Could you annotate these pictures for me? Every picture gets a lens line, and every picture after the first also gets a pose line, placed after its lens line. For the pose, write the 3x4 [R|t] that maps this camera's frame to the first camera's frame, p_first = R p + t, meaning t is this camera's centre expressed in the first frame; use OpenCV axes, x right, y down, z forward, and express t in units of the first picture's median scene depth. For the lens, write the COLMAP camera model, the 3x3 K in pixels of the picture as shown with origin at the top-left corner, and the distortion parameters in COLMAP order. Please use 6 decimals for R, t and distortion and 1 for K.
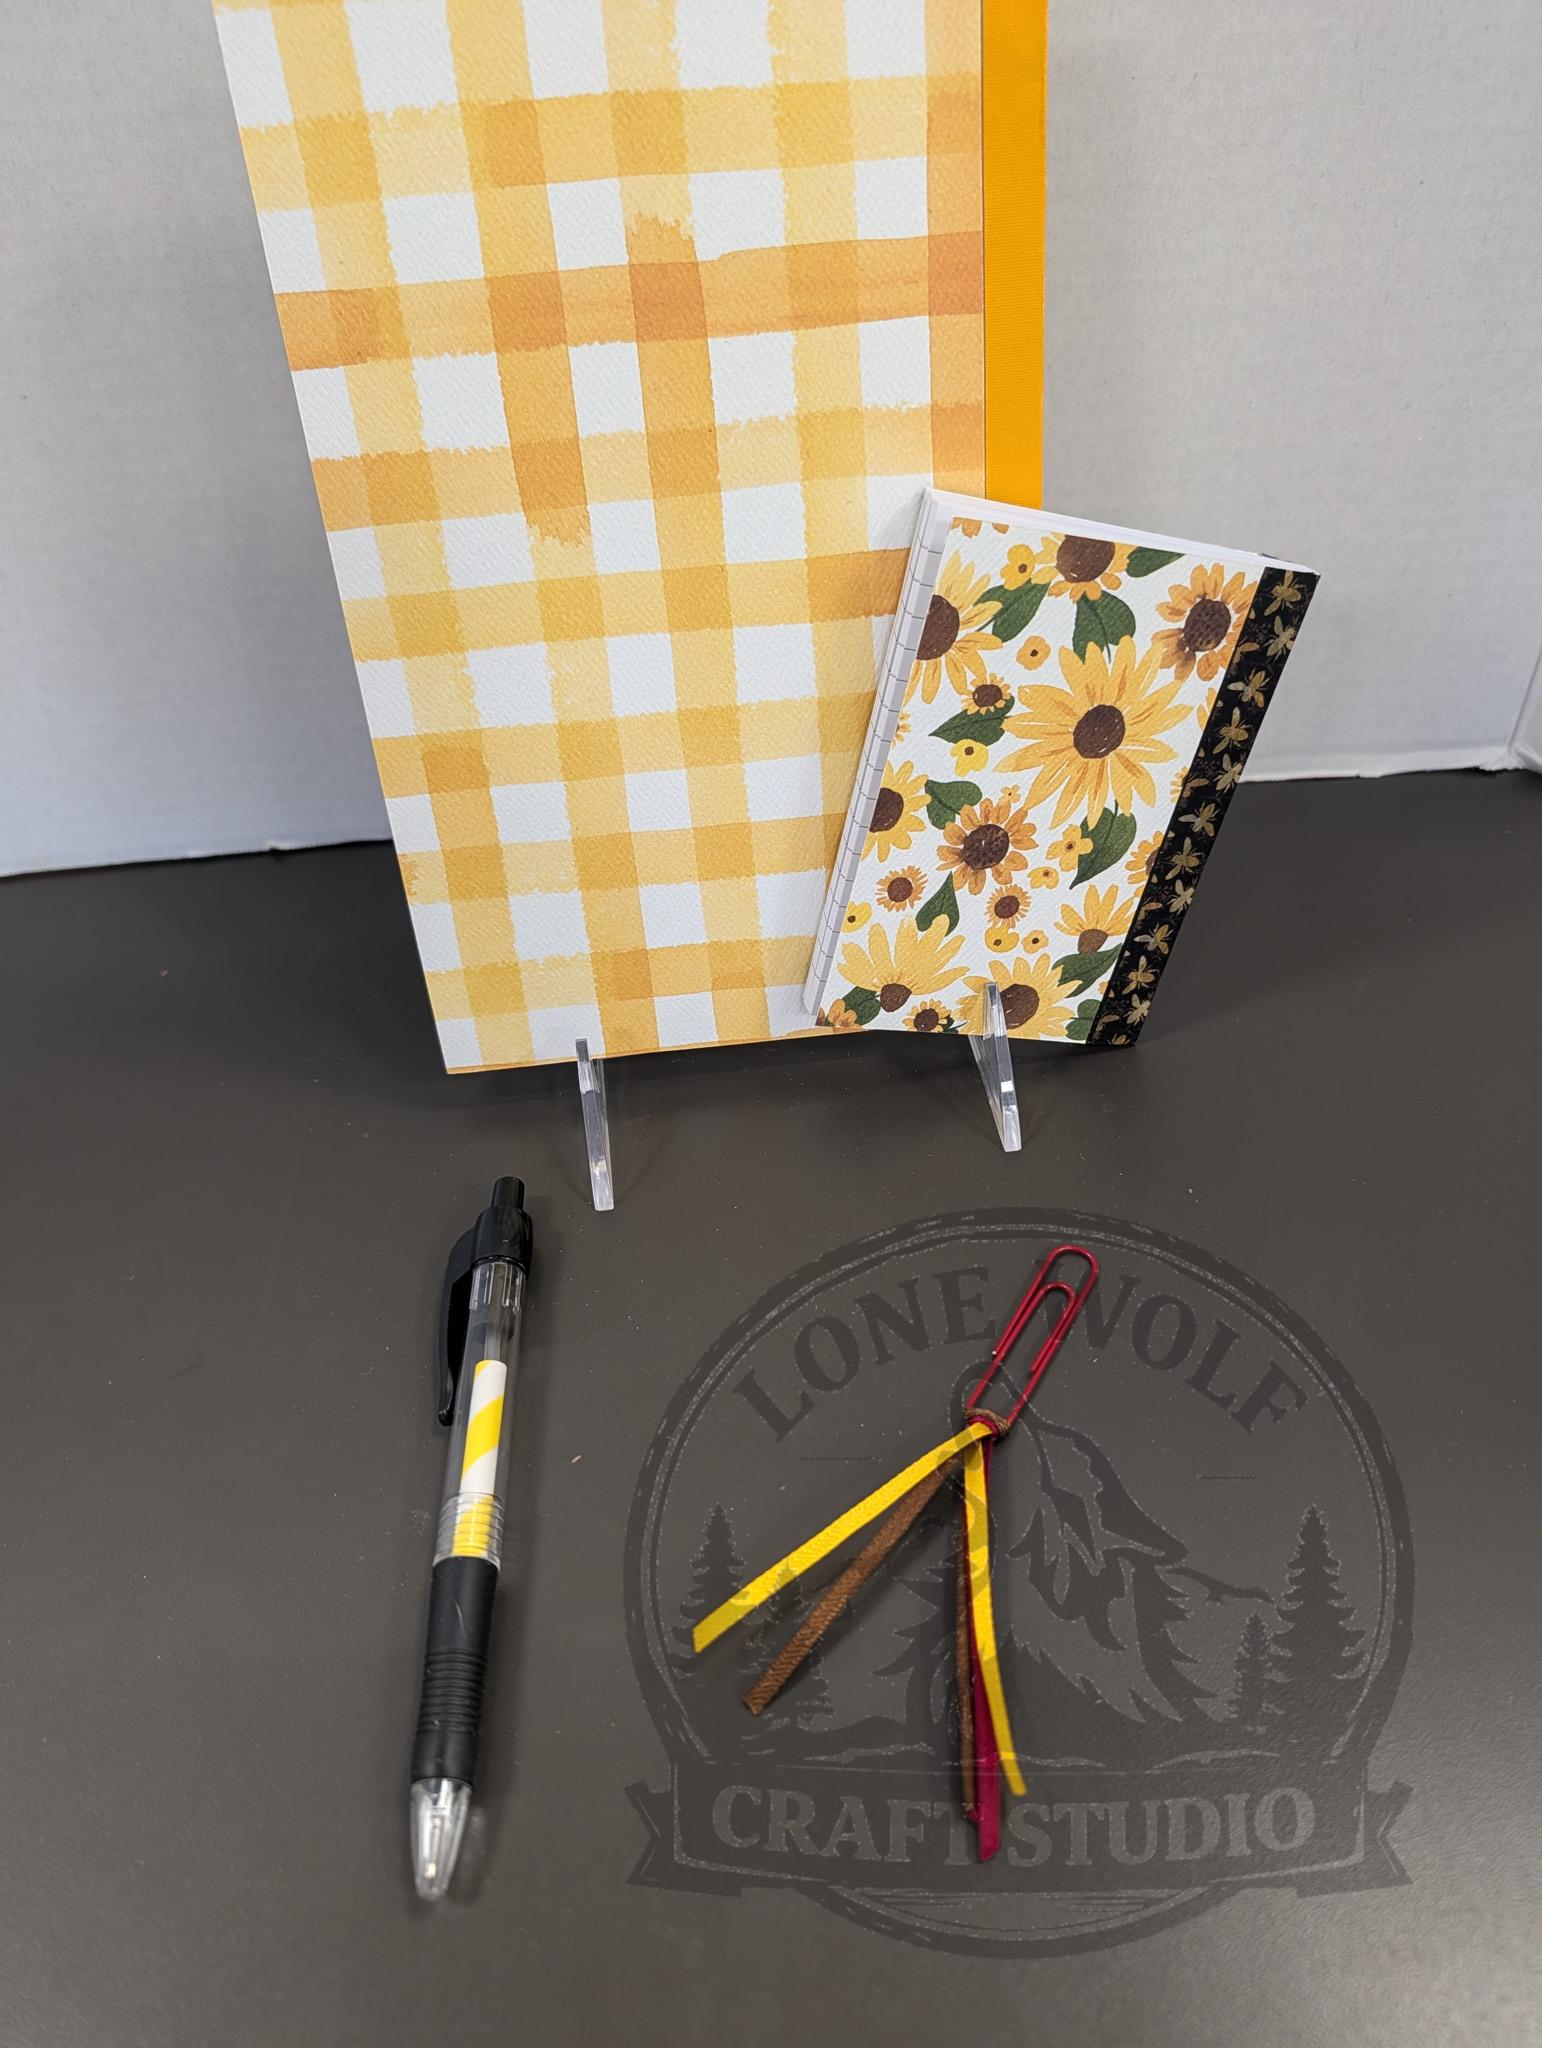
lens RADIAL K [[1564.9, 0, 771.9], [0, 1564.9, 1059.8], [0, 0, 1]] dist [0.005467, -0.014169]
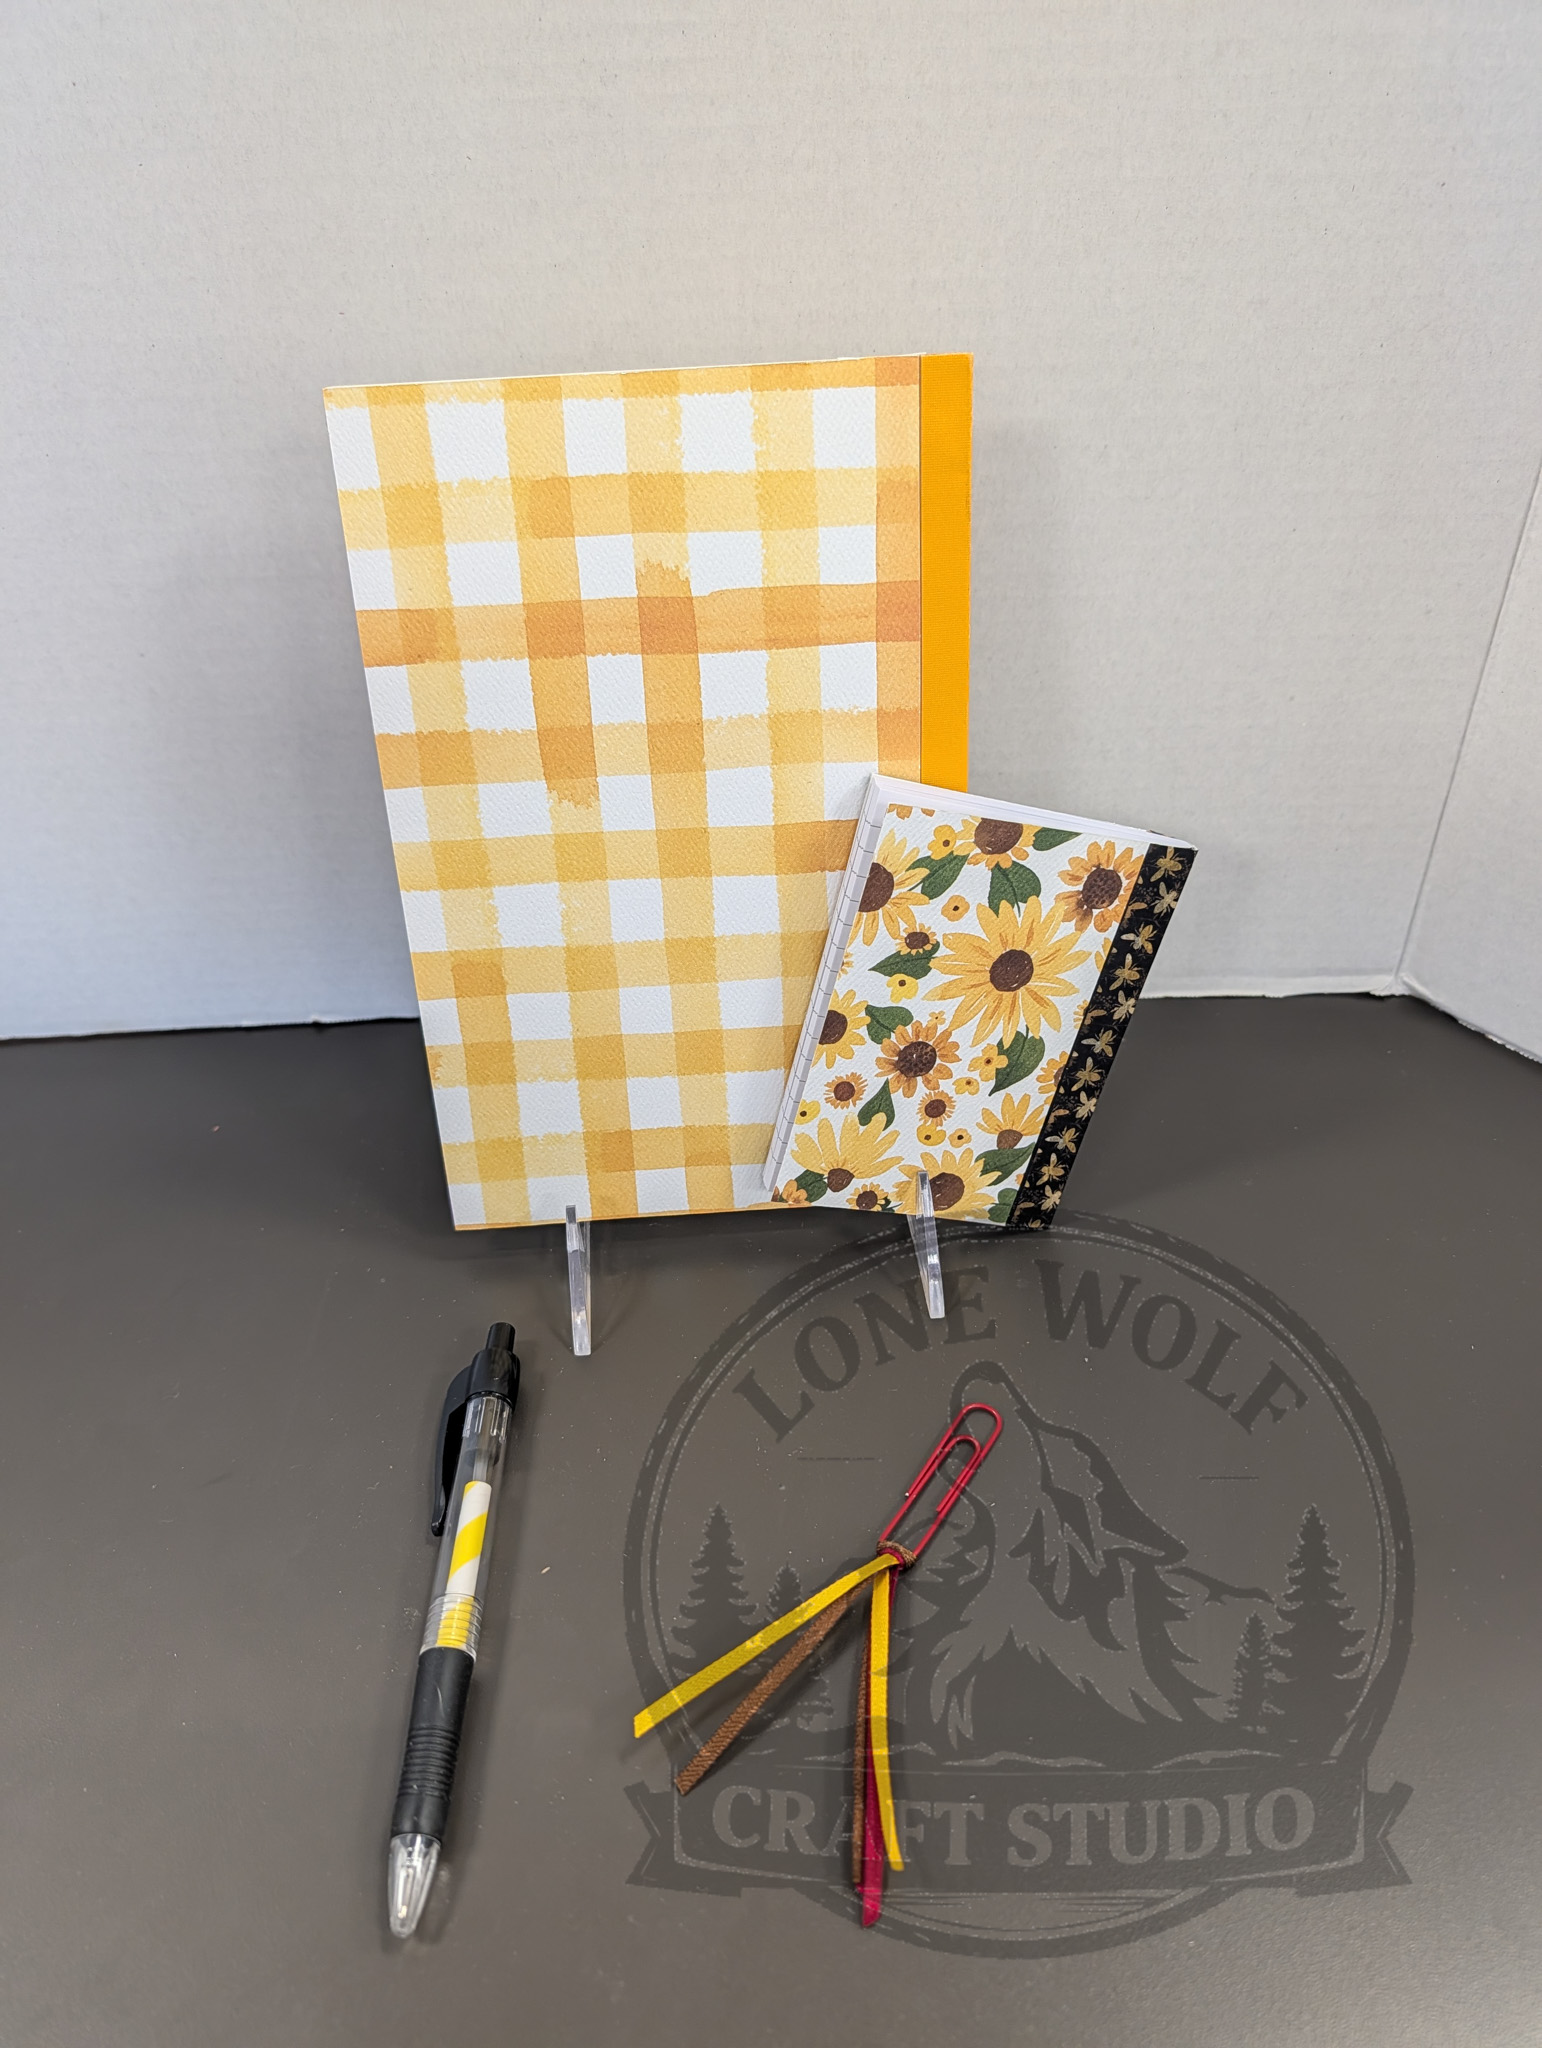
lens RADIAL K [[1659.3, 0, 771.0], [0, 1659.3, 1024.0], [0, 0, 1]] dist [0.029364, -0.007813]
pose [[0.999042, 0.039914, -0.017915, 0.048868], [-0.041380, 0.995022, -0.090655, -0.045527], [0.014208, 0.091310, 0.995721, -0.273807]]
